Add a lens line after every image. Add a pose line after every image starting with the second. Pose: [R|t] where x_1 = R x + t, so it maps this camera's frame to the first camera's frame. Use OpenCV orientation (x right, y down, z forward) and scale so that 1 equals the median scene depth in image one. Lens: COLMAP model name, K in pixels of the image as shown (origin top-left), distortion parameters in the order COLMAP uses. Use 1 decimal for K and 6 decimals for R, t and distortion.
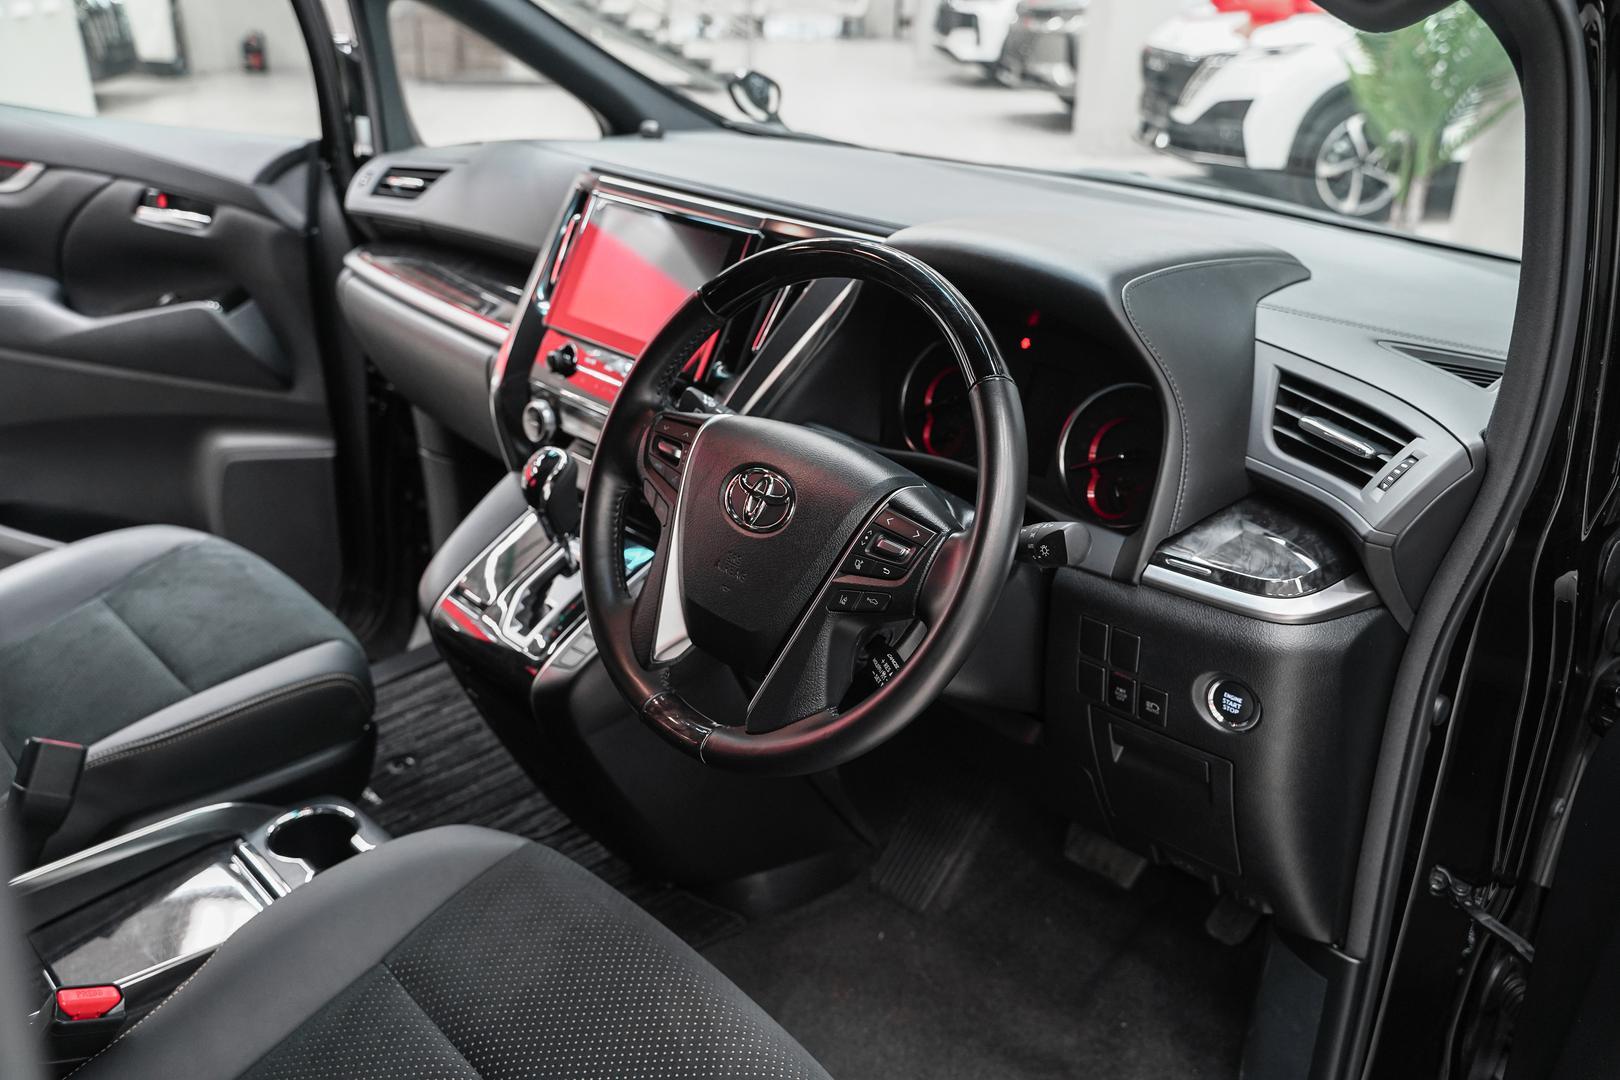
lens RADIAL K [[1300.2, 0, 806.8], [0, 1300.2, 530.3], [0, 0, 1]] dist [-0.003721, 0.005883]
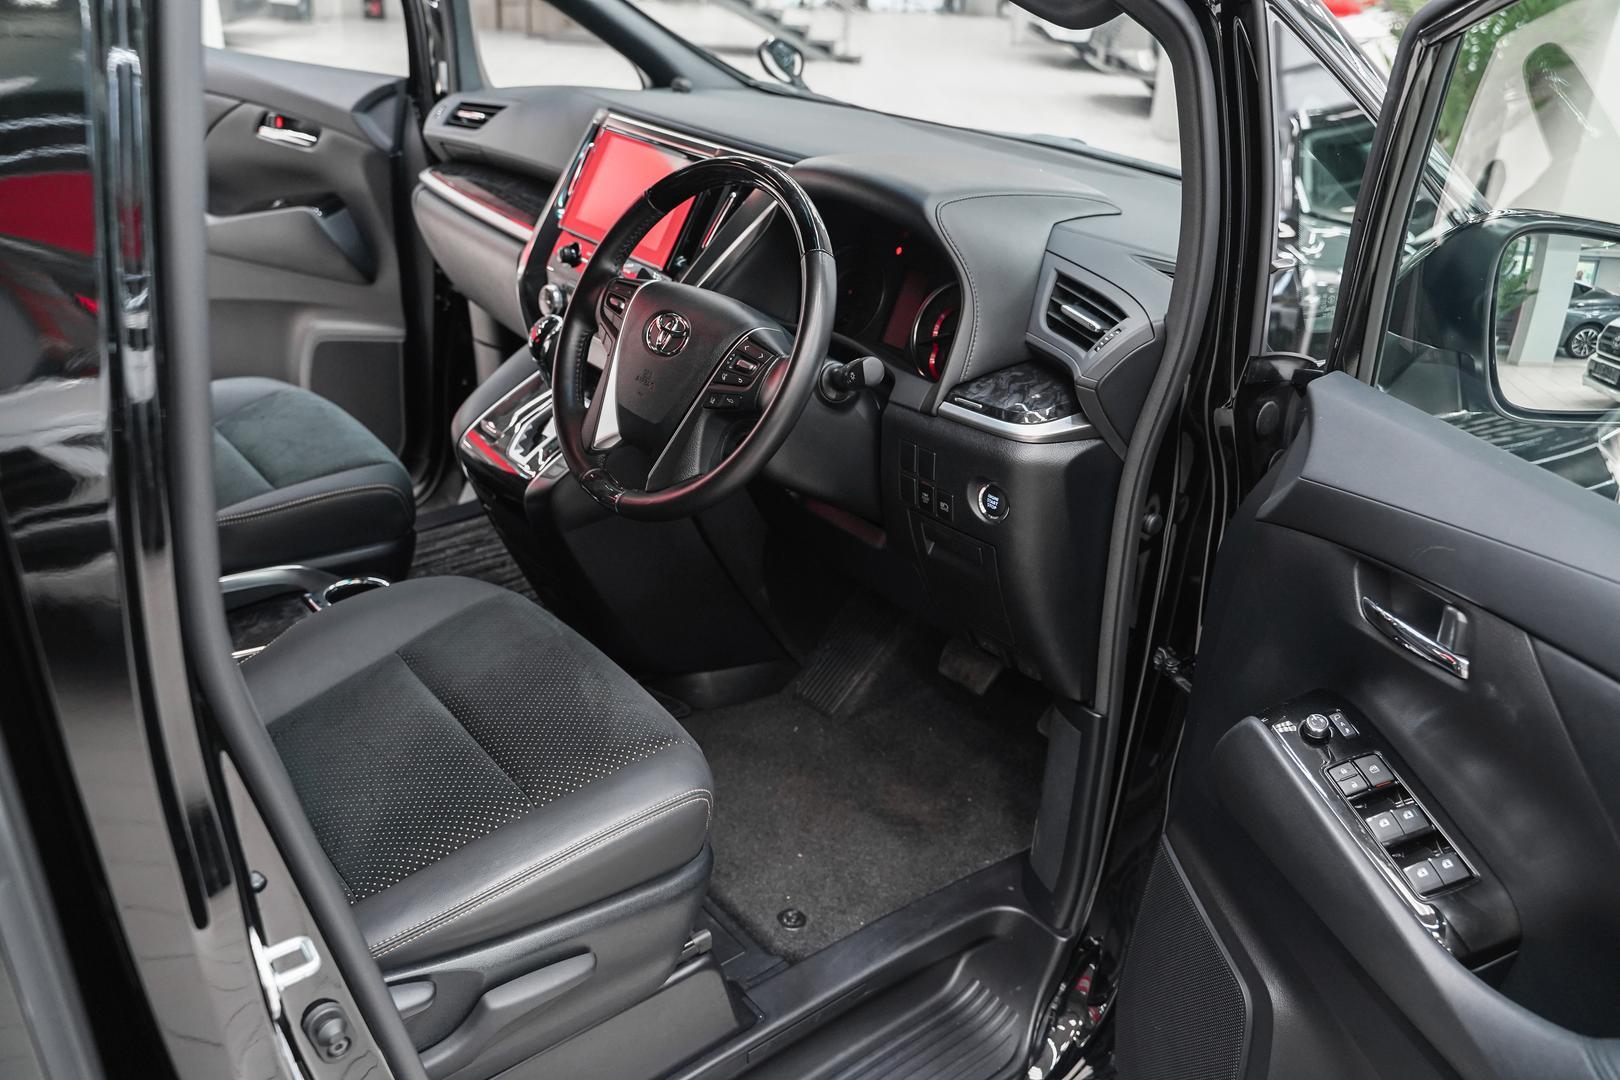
lens RADIAL K [[1300.2, 0, 806.8], [0, 1300.2, 530.3], [0, 0, 1]] dist [-0.003721, 0.005883]
pose [[0.995720, 0.070086, -0.060254, 0.143404], [-0.068851, 0.997377, 0.022339, 0.098485], [0.061662, -0.018095, 0.997933, -0.284870]]
